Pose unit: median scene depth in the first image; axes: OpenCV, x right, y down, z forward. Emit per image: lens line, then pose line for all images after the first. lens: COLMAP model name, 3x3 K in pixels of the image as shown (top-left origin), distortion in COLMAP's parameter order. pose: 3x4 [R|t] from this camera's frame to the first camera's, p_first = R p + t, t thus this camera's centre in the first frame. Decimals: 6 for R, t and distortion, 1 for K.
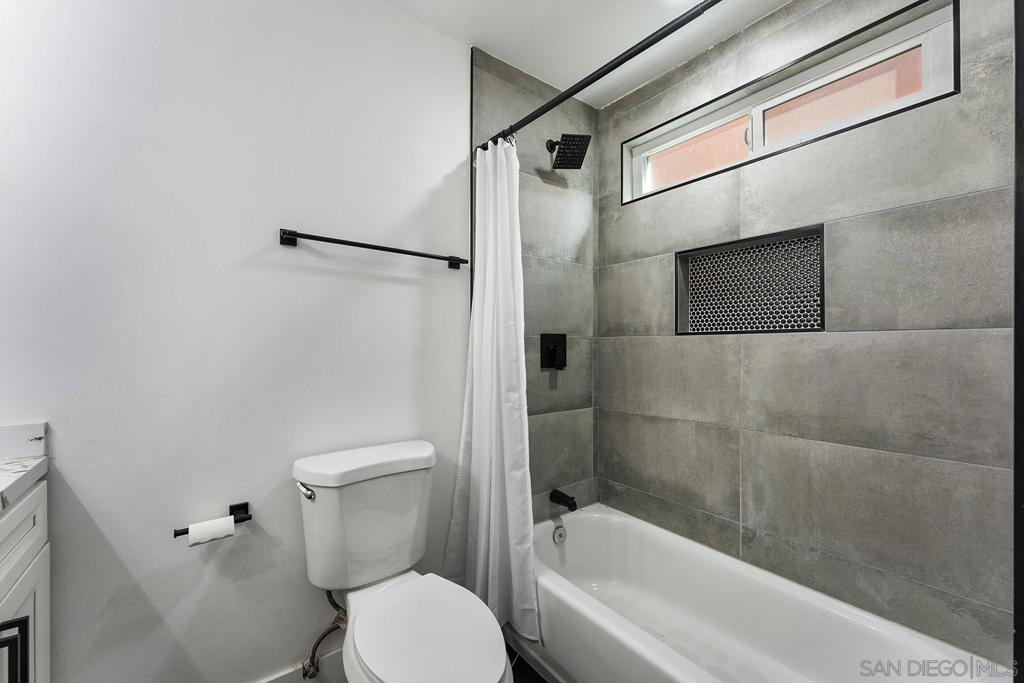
lens RADIAL K [[410.4, 0, 510.6], [0, 410.4, 343.3], [0, 0, 1]] dist [0.002424, 0.000228]
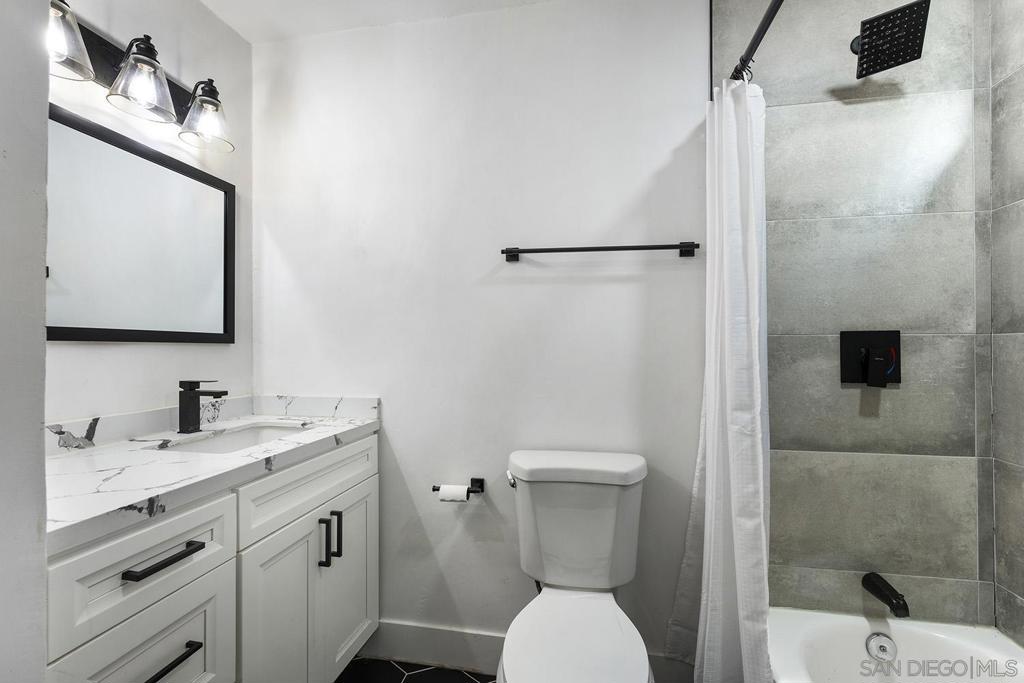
lens RADIAL K [[441.7, 0, 512.3], [0, 441.7, 344.6], [0, 0, 1]] dist [0.000505, 0.000084]
pose [[0.675811, -0.009750, -0.737010, 0.244549], [0.004626, 0.999949, -0.008986, 0.002208], [0.737060, 0.002663, 0.675822, 0.116987]]
